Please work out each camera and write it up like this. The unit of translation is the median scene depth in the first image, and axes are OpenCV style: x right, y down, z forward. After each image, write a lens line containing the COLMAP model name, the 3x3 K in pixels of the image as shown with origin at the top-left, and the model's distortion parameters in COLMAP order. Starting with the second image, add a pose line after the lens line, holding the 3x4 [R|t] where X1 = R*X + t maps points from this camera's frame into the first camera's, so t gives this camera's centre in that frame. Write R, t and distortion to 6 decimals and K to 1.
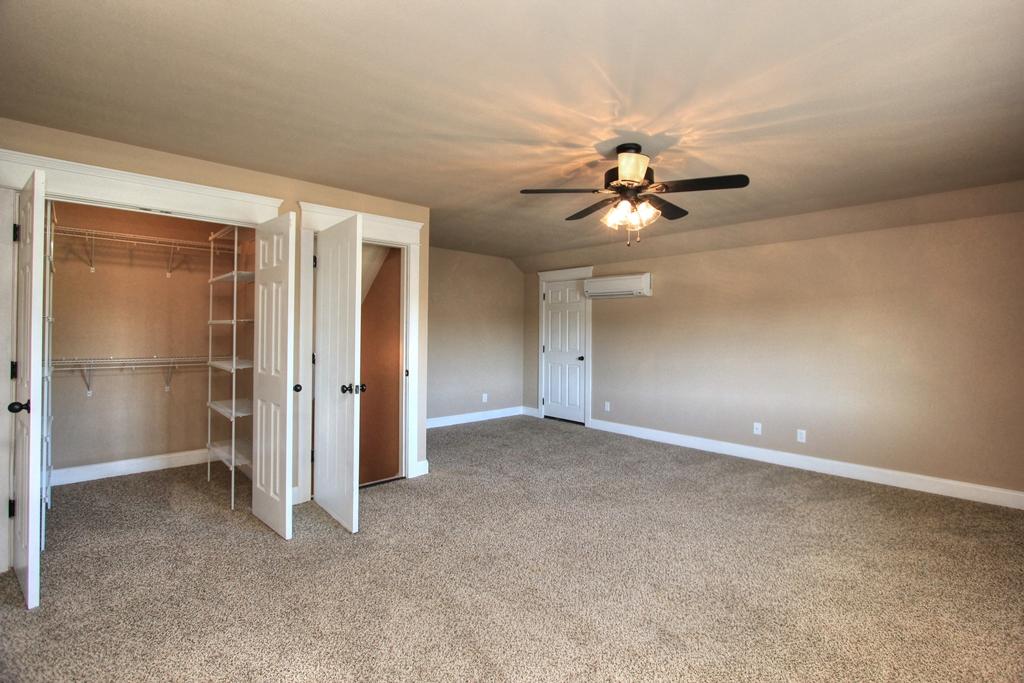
lens RADIAL K [[468.0, 0, 527.3], [0, 468.0, 331.3], [0, 0, 1]] dist [-0.016072, 0.000240]
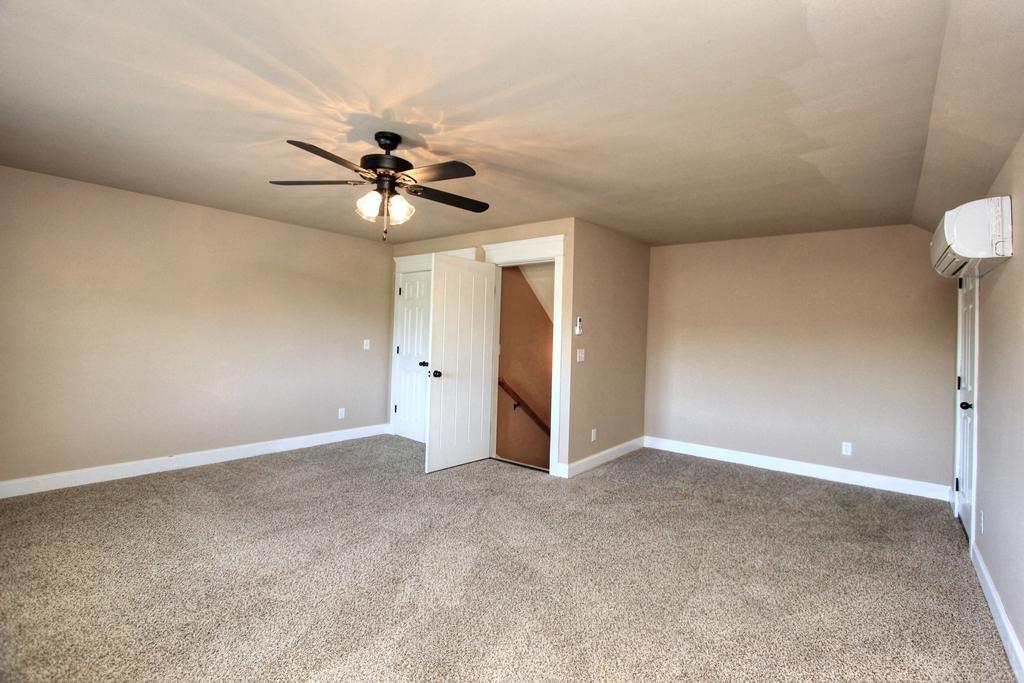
lens RADIAL K [[468.0, 0, 527.3], [0, 468.0, 331.3], [0, 0, 1]] dist [-0.016072, 0.000240]
pose [[0.144307, -0.007506, -0.989504, 1.113383], [-0.027148, 0.999565, -0.011541, -0.001485], [0.989161, 0.028528, 0.144040, 1.089962]]
